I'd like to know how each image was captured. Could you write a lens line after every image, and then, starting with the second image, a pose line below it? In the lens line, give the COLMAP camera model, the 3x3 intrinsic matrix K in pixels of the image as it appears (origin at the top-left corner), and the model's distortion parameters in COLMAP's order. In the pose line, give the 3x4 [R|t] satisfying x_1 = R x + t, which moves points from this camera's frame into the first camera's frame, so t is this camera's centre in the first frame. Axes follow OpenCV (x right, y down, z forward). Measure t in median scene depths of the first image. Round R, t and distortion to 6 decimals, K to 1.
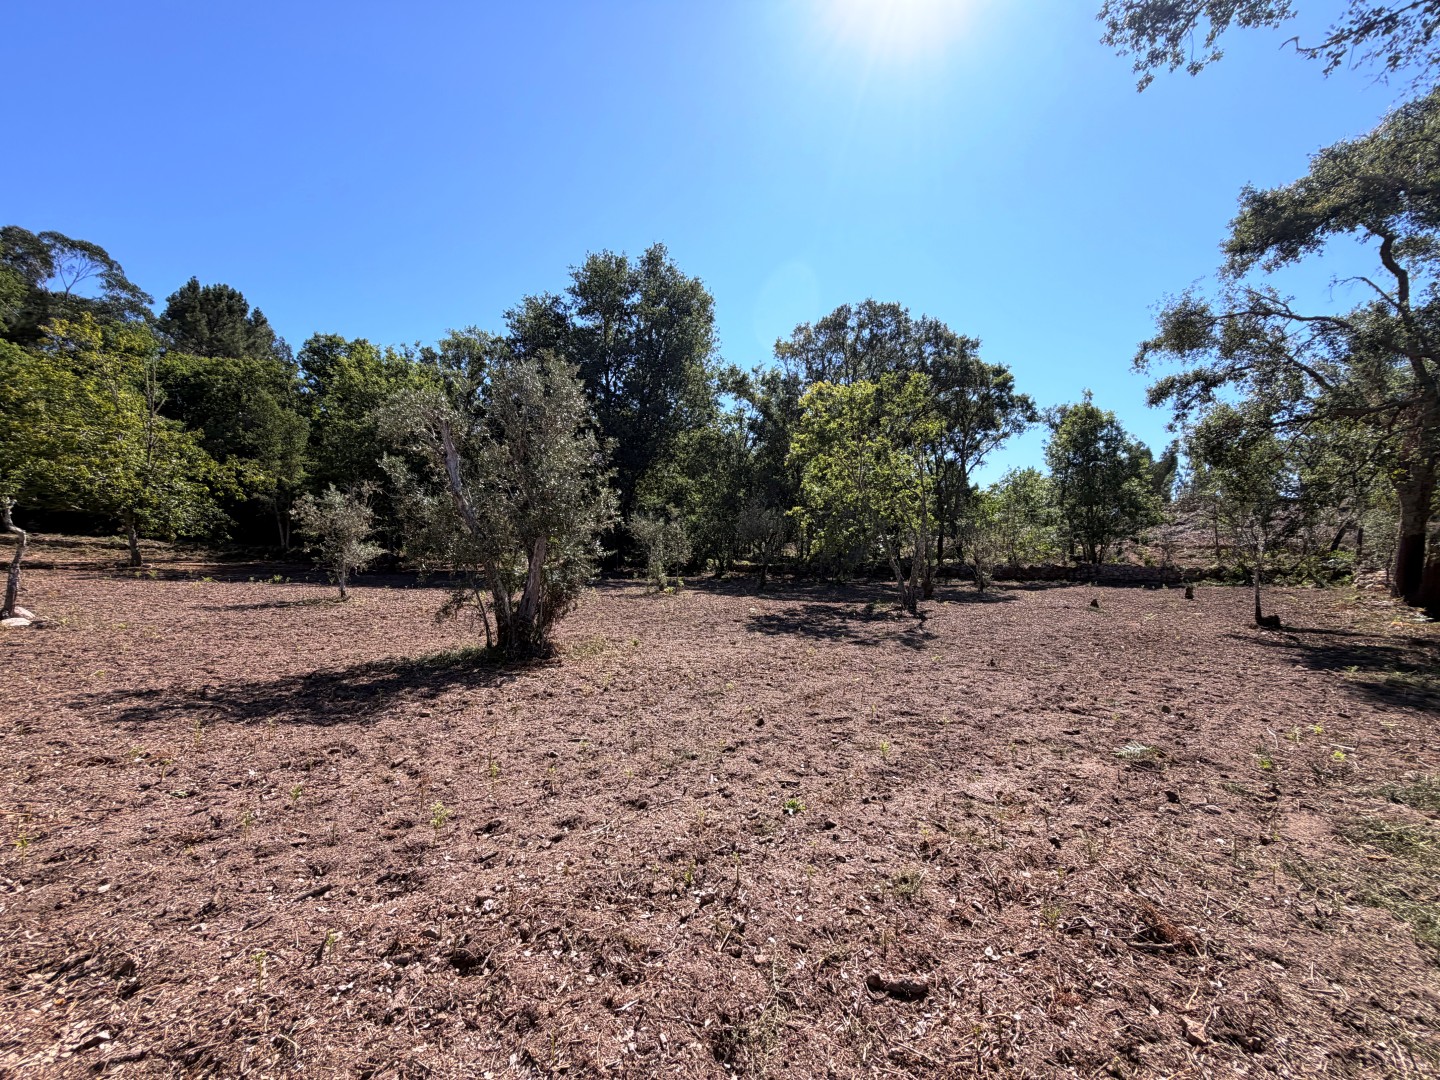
lens RADIAL K [[581.2, 0, 719.8], [0, 581.2, 538.3], [0, 0, 1]] dist [-0.000694, -0.000104]
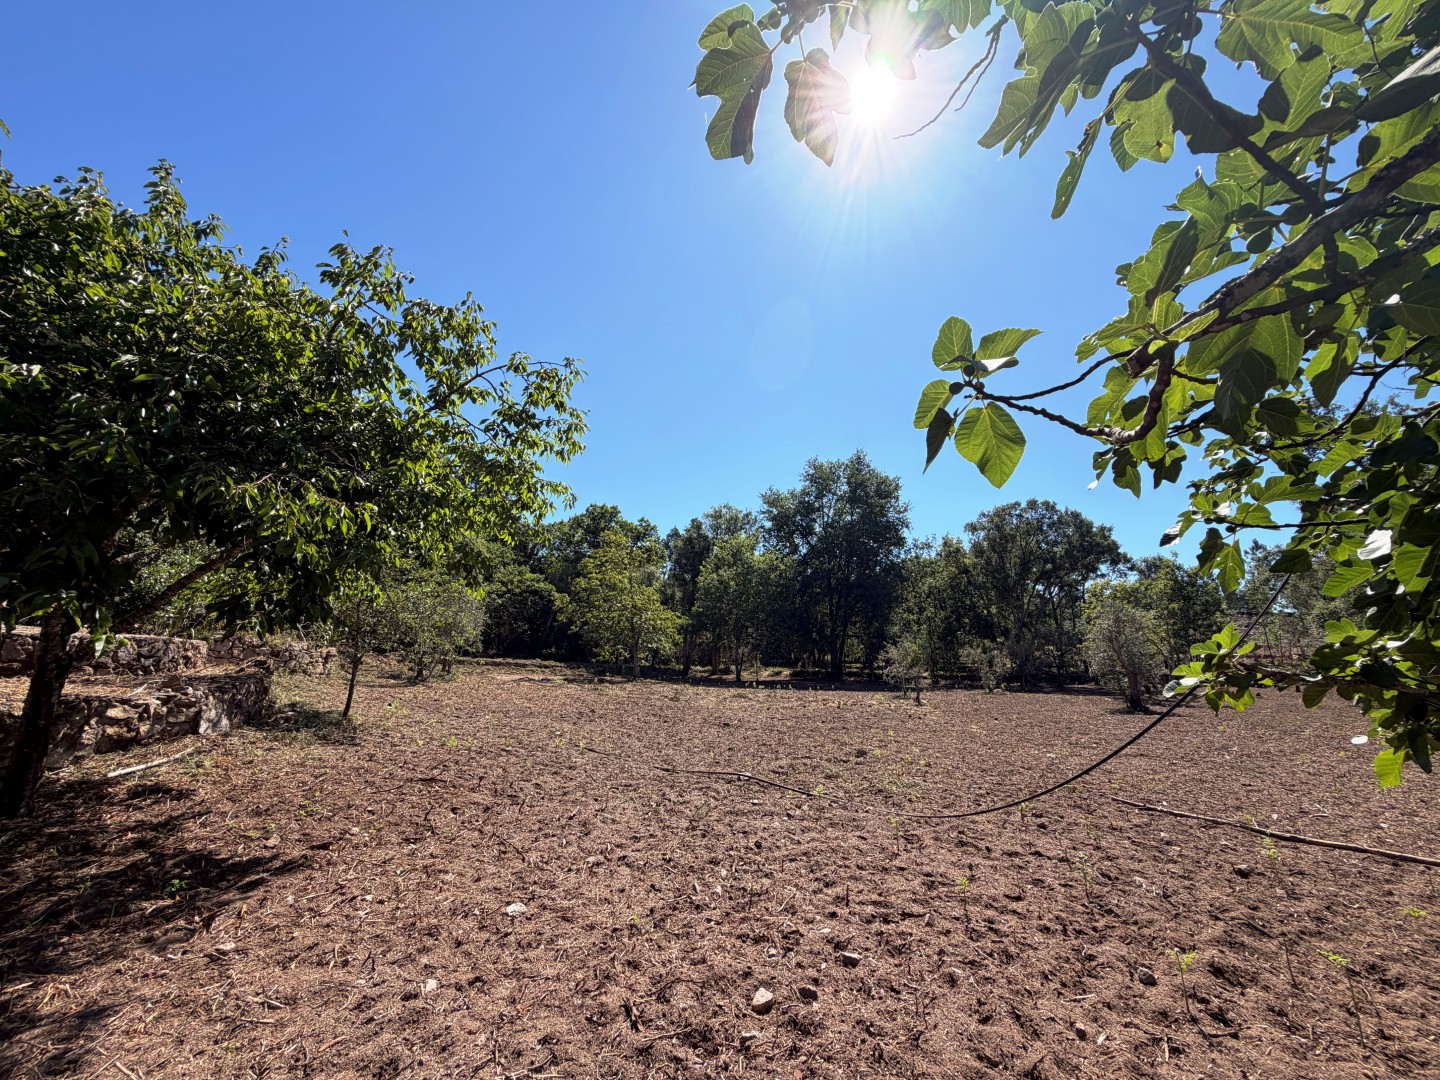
lens RADIAL K [[581.2, 0, 715.9], [0, 581.2, 539.8], [0, 0, 1]] dist [-0.000694, -0.000104]
pose [[0.999690, -0.005819, 0.024216, -0.616476], [0.009982, 0.984425, -0.175523, -0.037564], [-0.022817, 0.175710, 0.984177, -0.481329]]
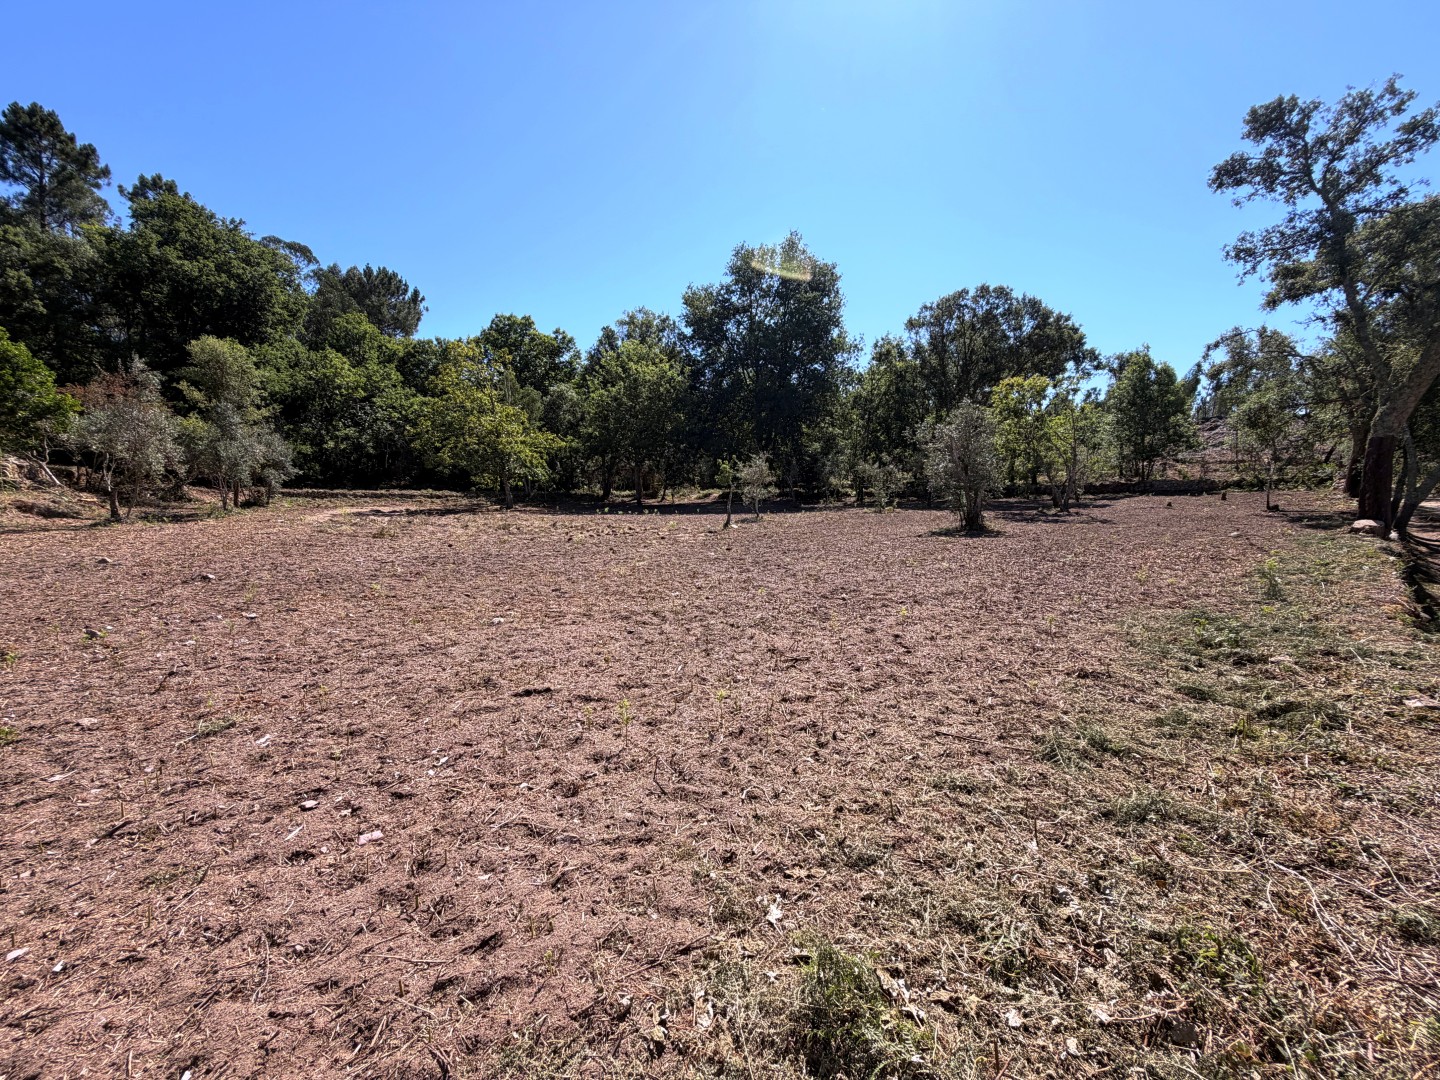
lens RADIAL K [[581.2, 0, 717.9], [0, 581.2, 542.0], [0, 0, 1]] dist [-0.000694, -0.000104]
pose [[0.999123, -0.040888, -0.009061, -0.346057], [0.041713, 0.990881, 0.128124, -0.027447], [0.003739, -0.128390, 0.991717, -0.365575]]
